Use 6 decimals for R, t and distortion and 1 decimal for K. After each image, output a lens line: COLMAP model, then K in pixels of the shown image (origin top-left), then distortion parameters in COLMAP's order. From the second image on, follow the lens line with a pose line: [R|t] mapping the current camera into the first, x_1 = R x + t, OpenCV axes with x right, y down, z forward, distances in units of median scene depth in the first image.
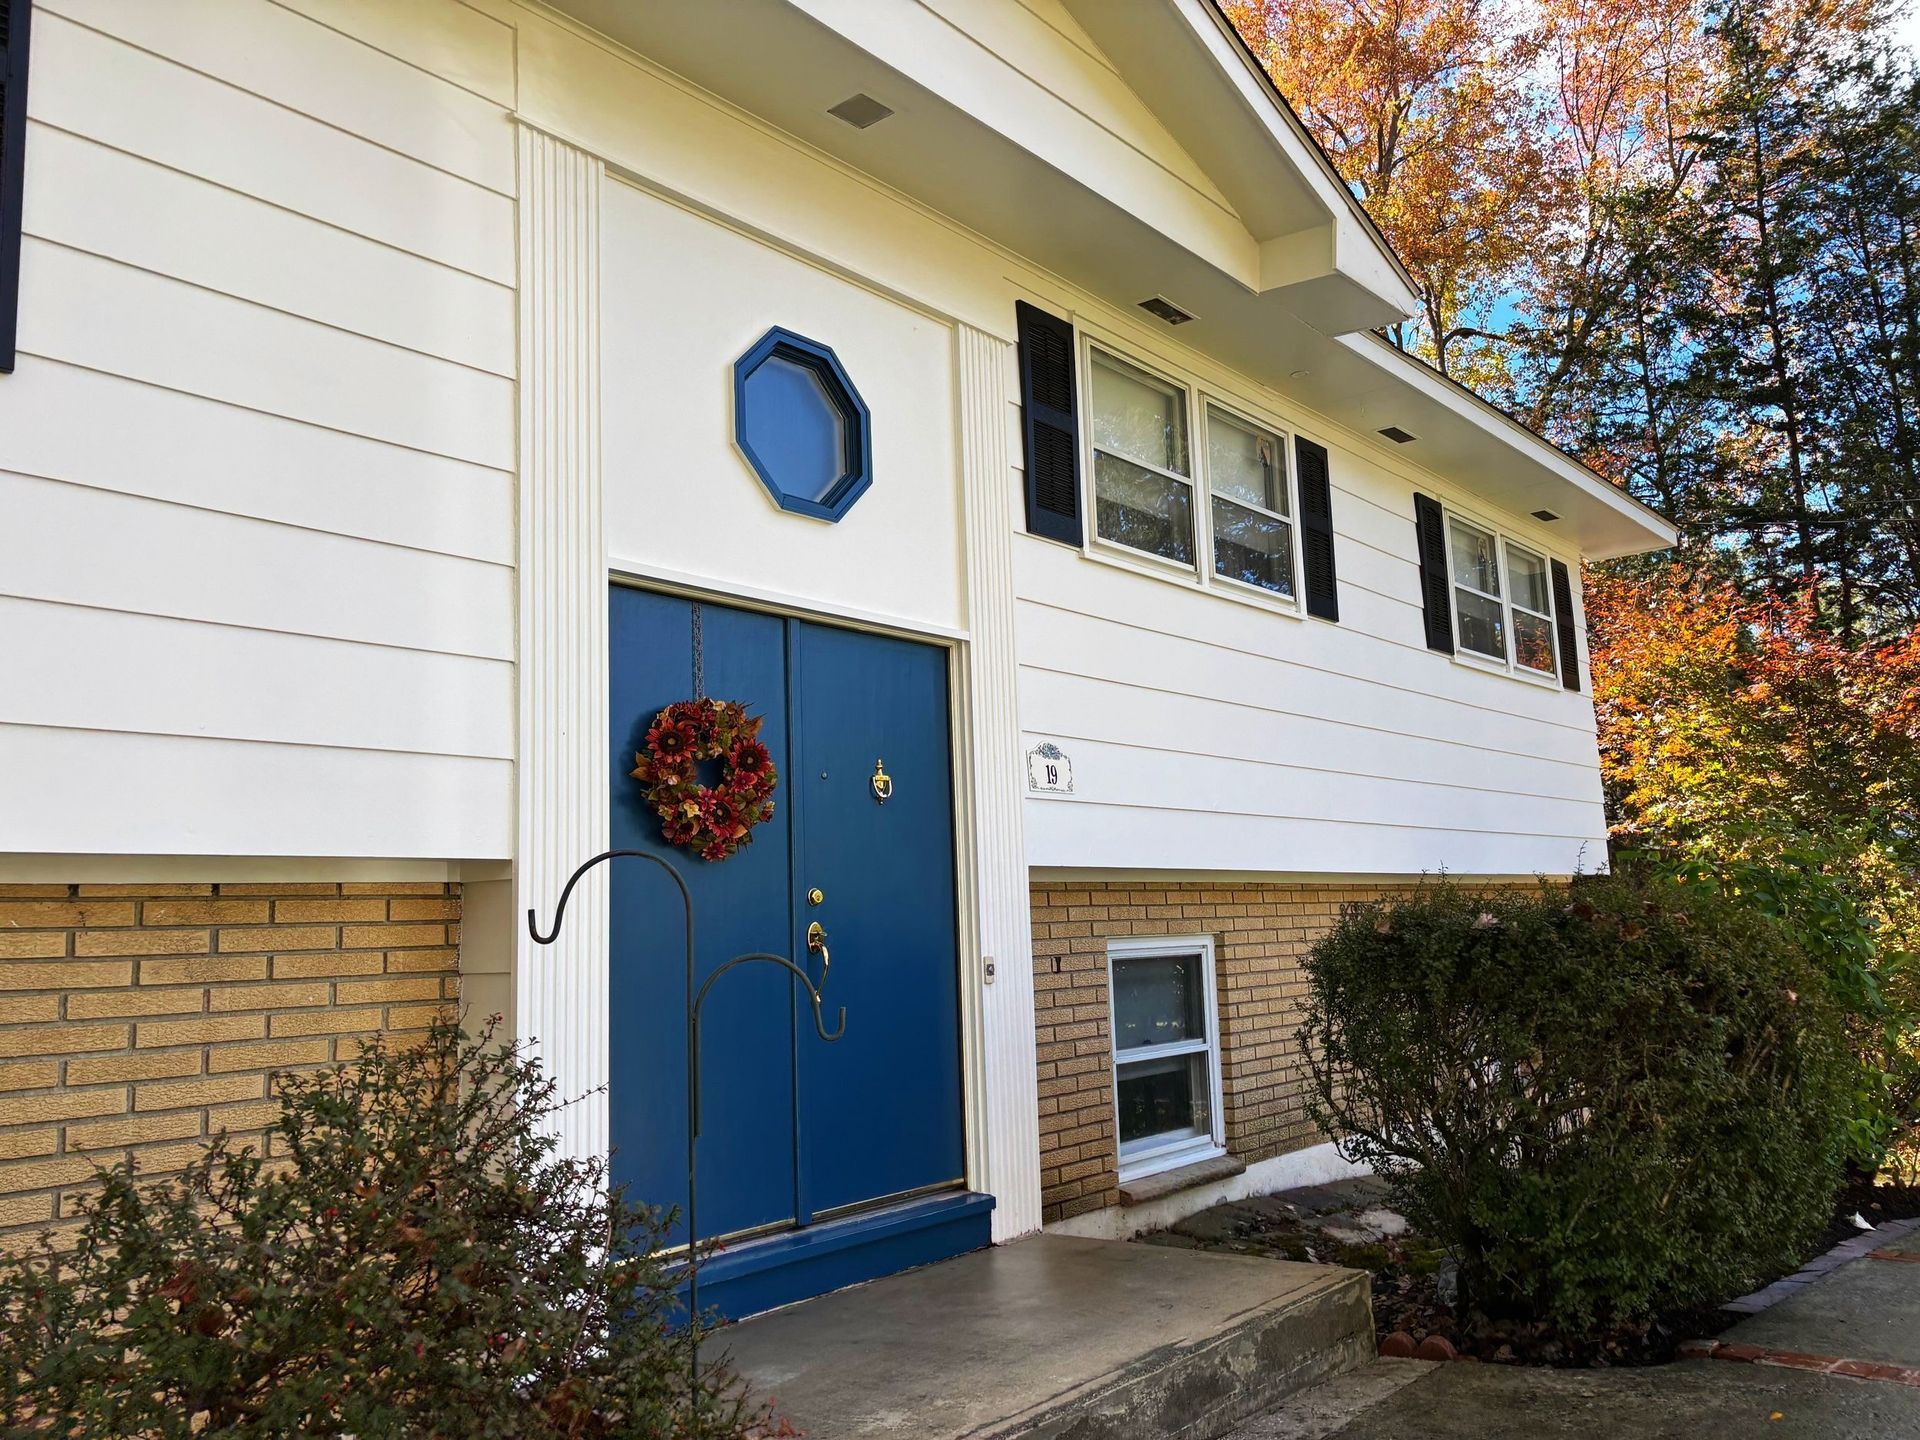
lens RADIAL K [[1491.4, 0, 960.5], [0, 1491.4, 714.1], [0, 0, 1]] dist [0.079512, 0.001954]
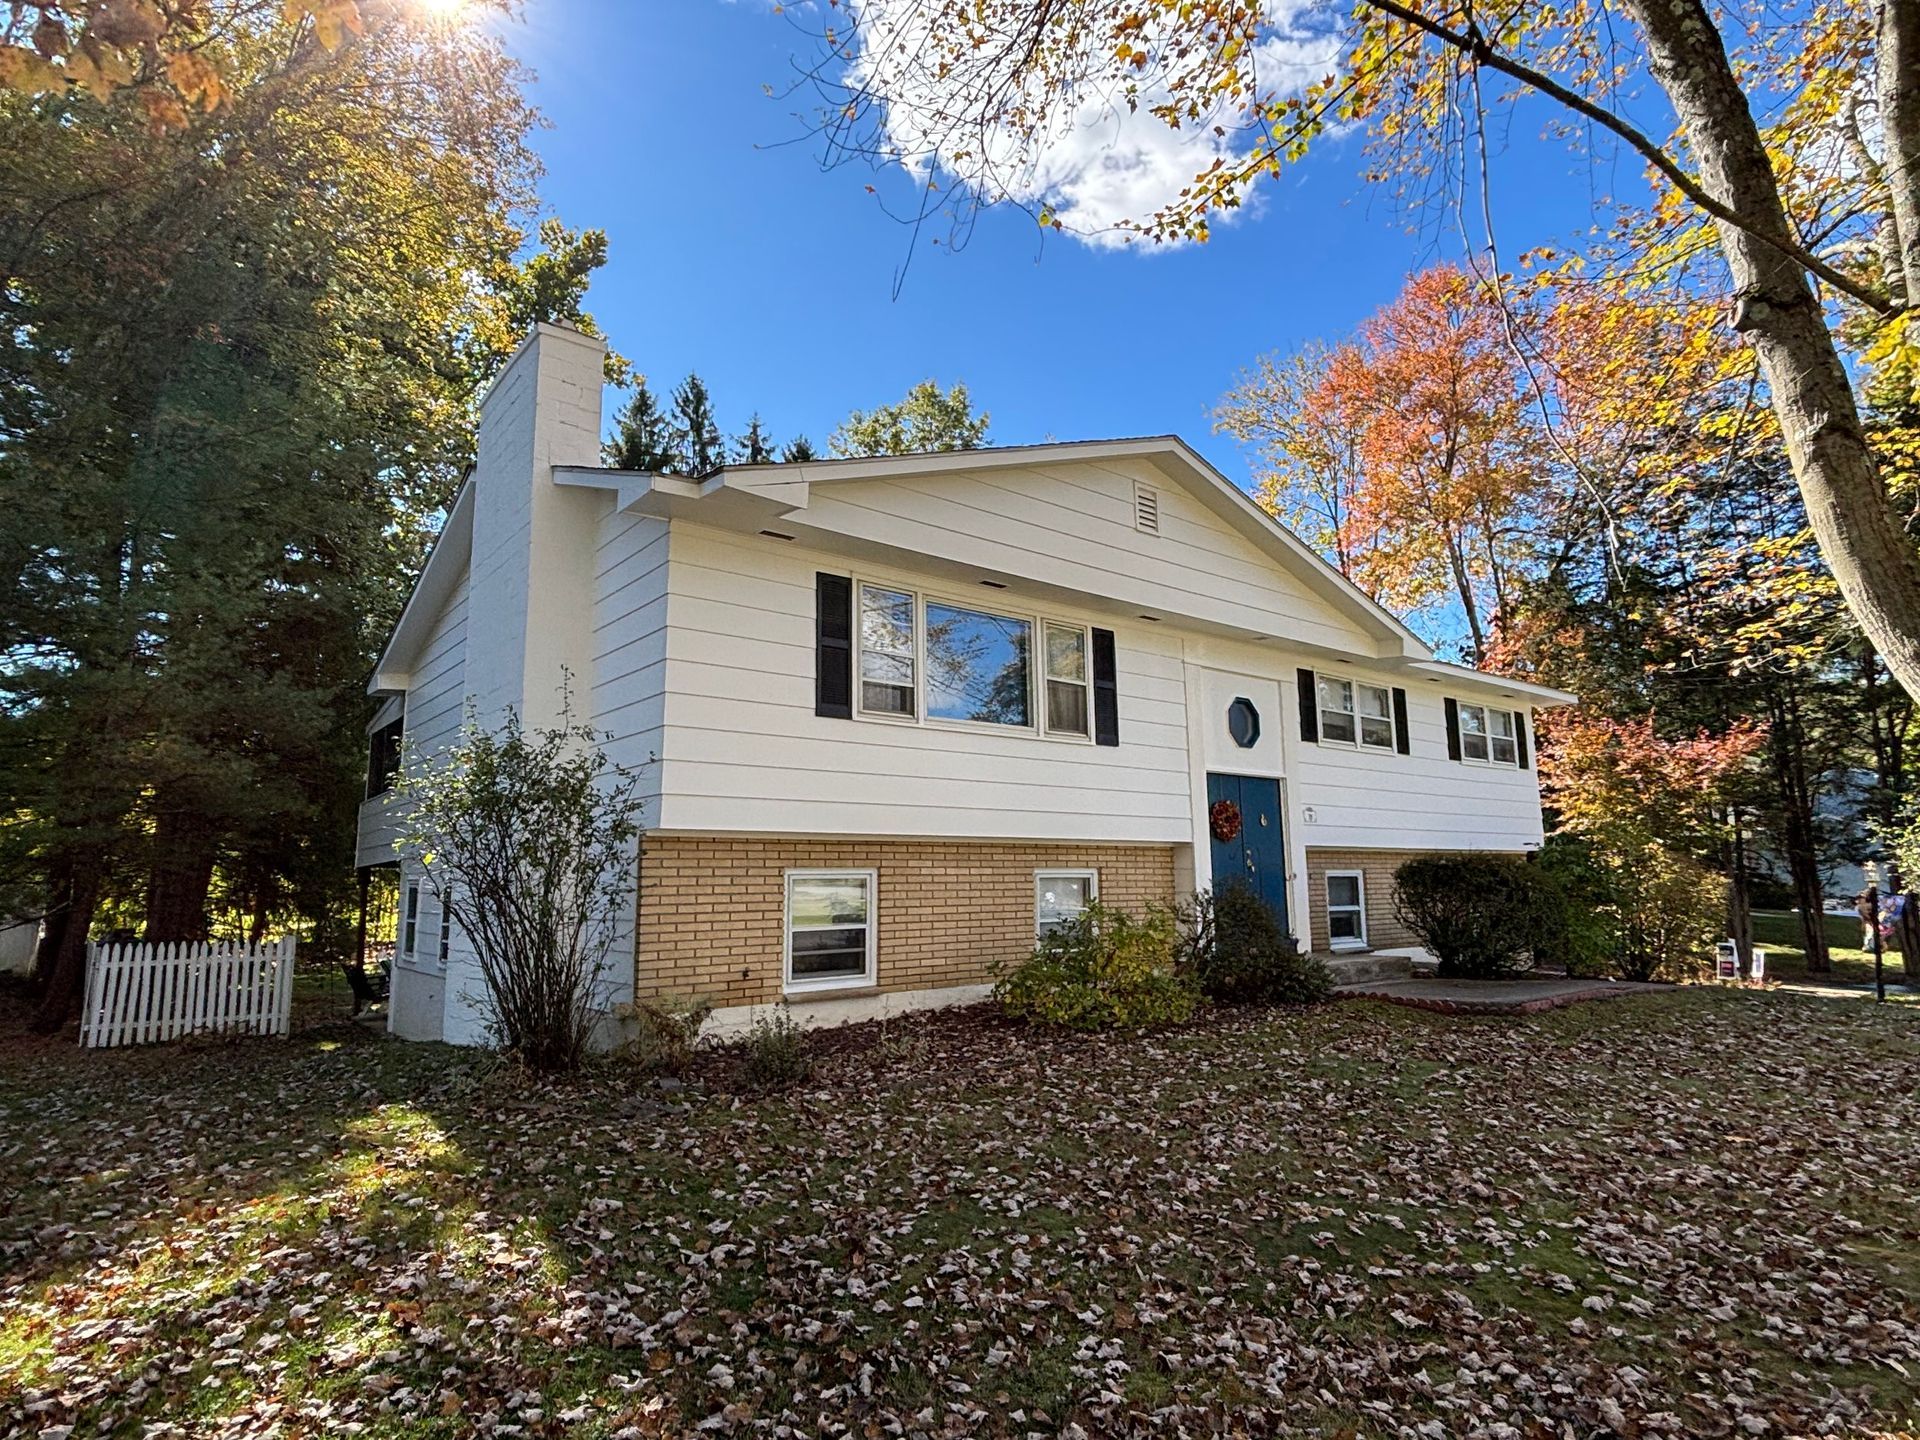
lens RADIAL K [[1024.4, 0, 954.2], [0, 1024.4, 725.1], [0, 0, 1]] dist [-0.001747, -0.000505]
pose [[0.980374, -0.005375, -0.197072, -0.225061], [0.003590, 0.999949, -0.009410, -0.122481], [0.197113, 0.008518, 0.980344, -1.158989]]
